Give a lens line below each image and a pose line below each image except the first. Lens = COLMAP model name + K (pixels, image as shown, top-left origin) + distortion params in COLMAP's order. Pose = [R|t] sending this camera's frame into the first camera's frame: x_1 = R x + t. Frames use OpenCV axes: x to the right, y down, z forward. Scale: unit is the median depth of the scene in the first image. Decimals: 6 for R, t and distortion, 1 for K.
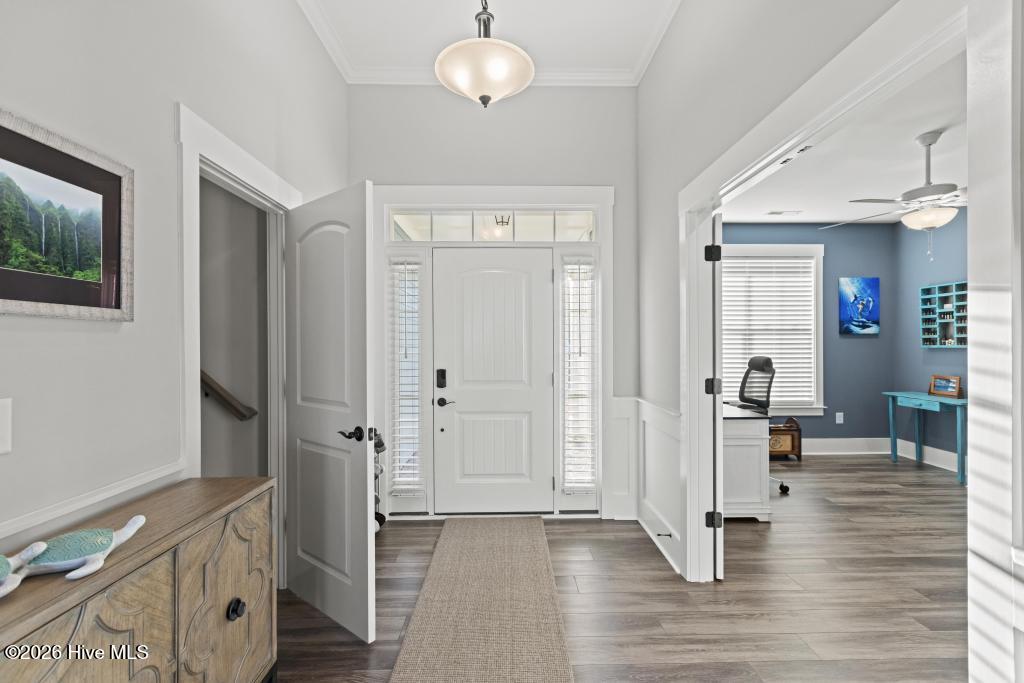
lens RADIAL K [[460.2, 0, 513.7], [0, 460.2, 345.0], [0, 0, 1]] dist [0.008251, -0.001480]
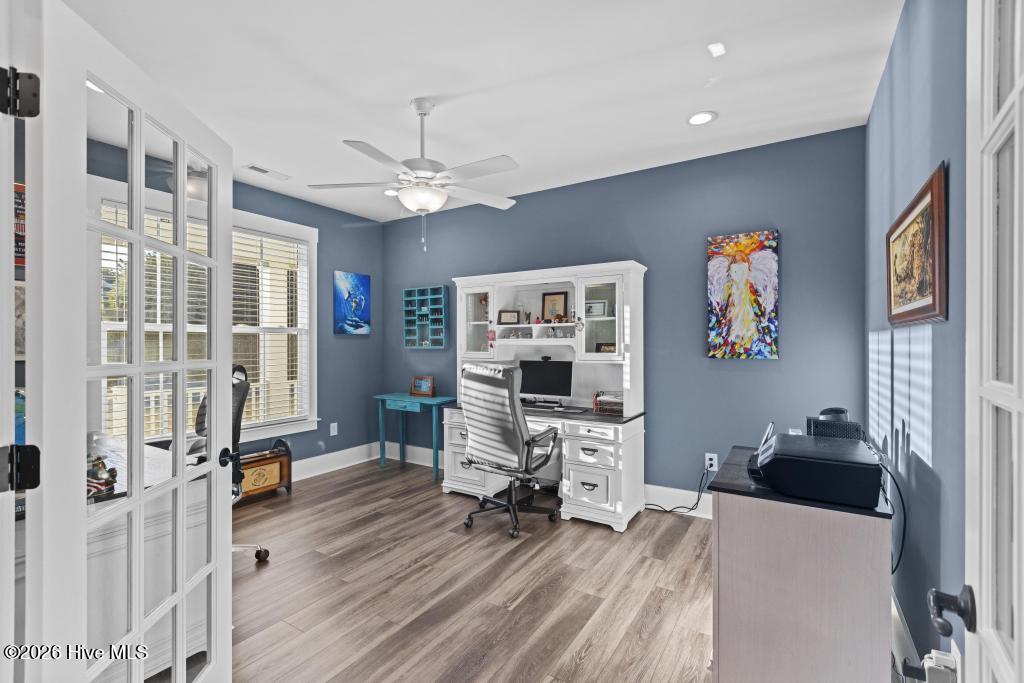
lens RADIAL K [[460.2, 0, 513.7], [0, 460.2, 344.2], [0, 0, 1]] dist [0.008251, -0.001480]
pose [[0.554242, 0.001532, 0.832354, 0.180472], [0.000126, 0.999998, -0.001925, -0.002209], [-0.832356, 0.001172, 0.554241, 0.250546]]
